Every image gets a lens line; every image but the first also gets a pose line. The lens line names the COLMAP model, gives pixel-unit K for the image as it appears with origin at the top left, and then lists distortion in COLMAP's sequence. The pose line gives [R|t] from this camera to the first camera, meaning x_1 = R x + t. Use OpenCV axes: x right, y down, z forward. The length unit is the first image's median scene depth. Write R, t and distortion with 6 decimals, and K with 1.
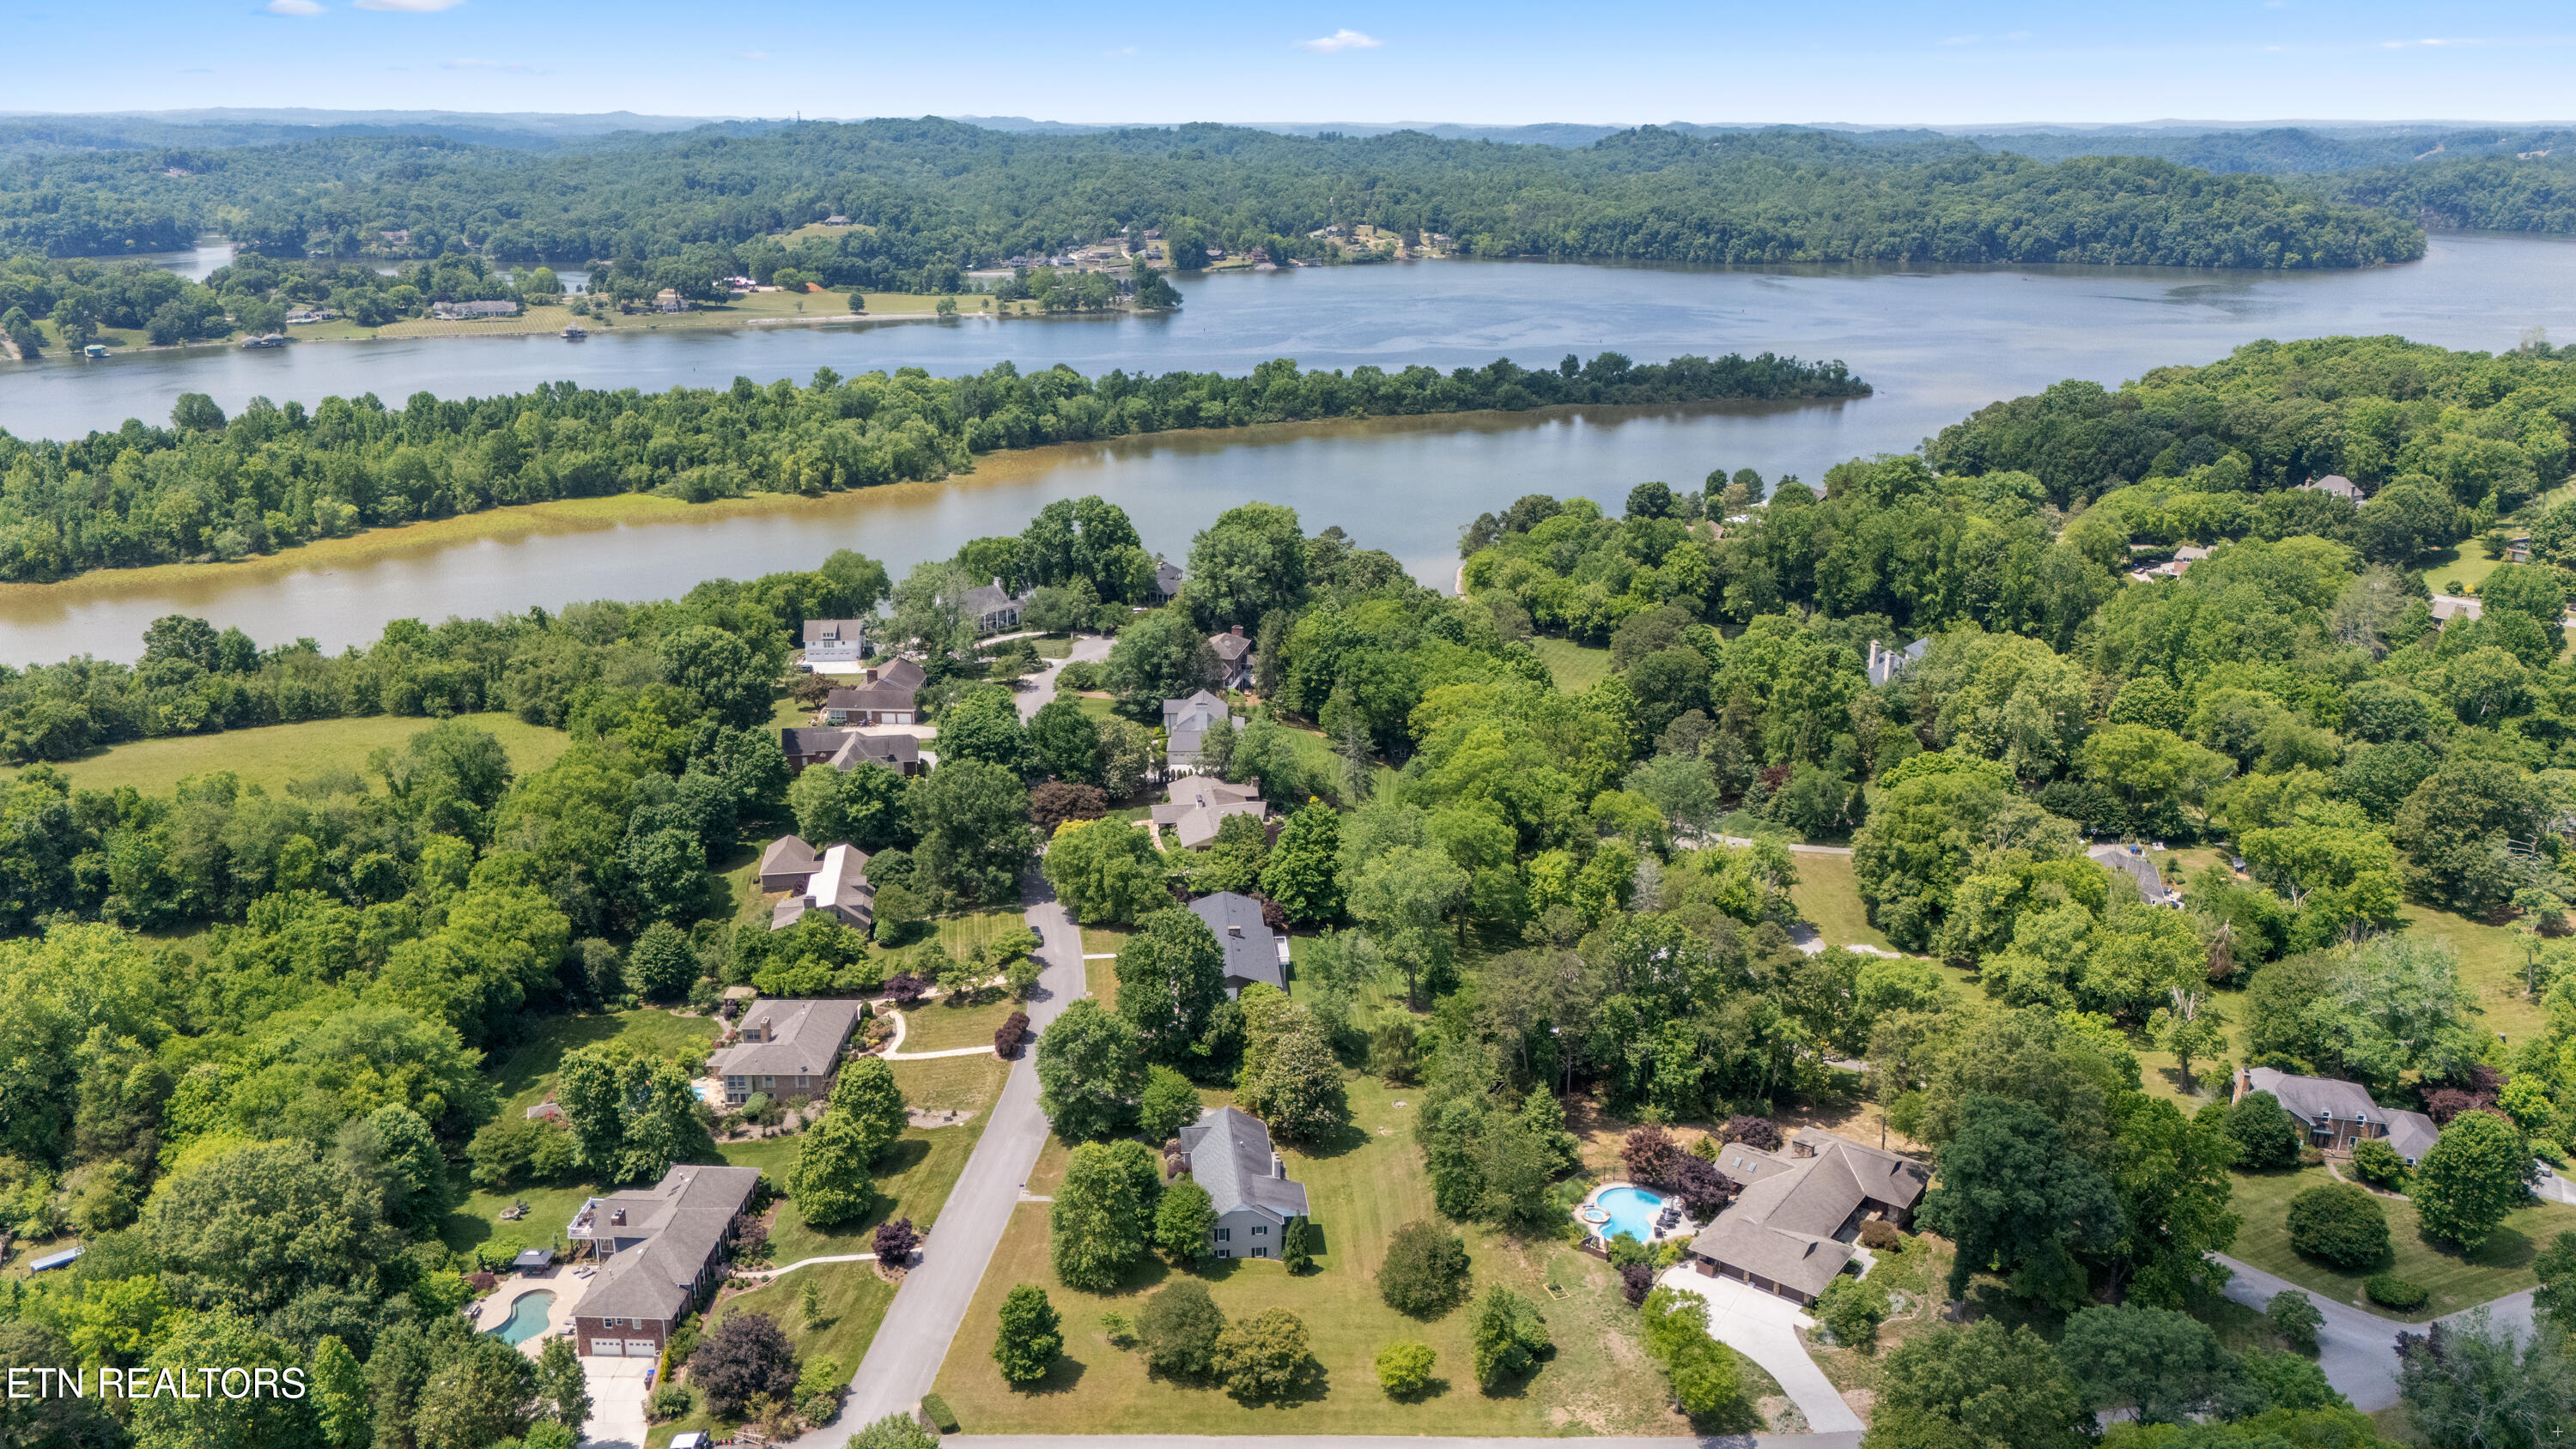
lens RADIAL K [[1906.4, 0, 1288.1], [0, 1906.4, 723.3], [0, 0, 1]] dist [0.046870, -0.026070]
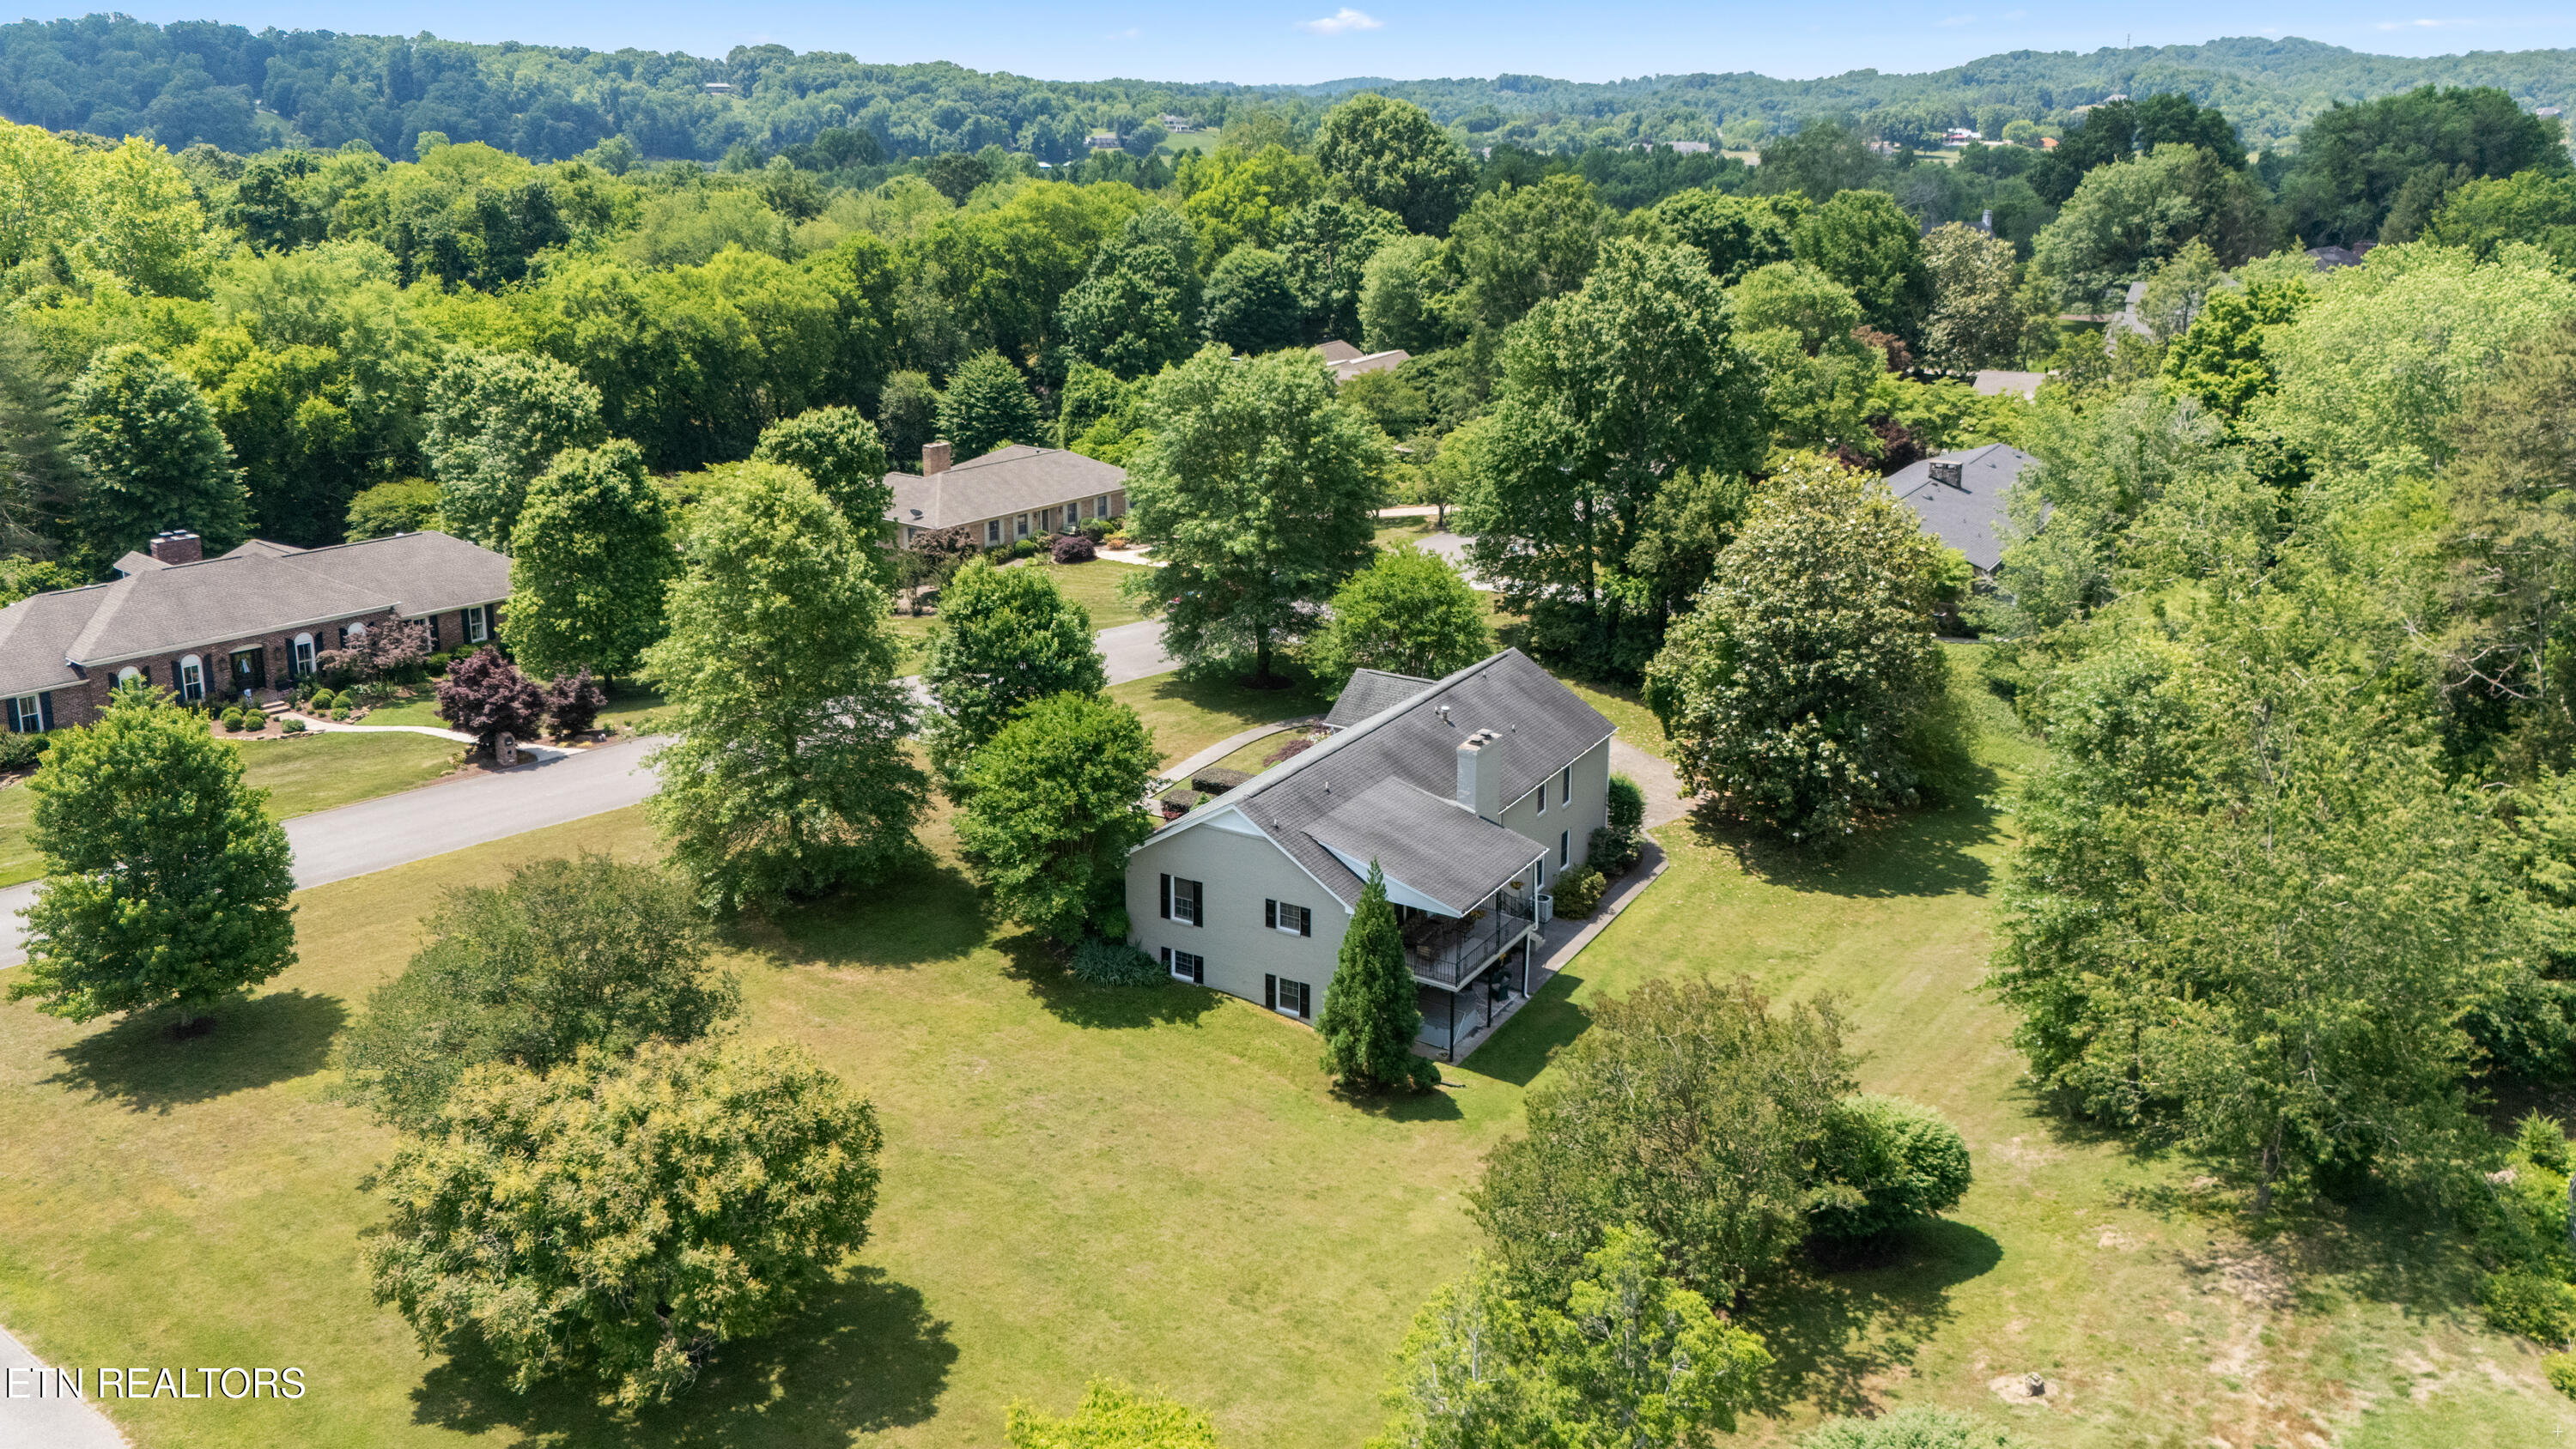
lens RADIAL K [[1906.4, 0, 1289.1], [0, 1906.4, 724.9], [0, 0, 1]] dist [0.046870, -0.026070]
pose [[0.797783, 0.180070, -0.575428, 0.144463], [-0.178400, 0.982127, 0.060003, 0.214151], [0.575948, 0.054787, 0.815649, 0.744706]]
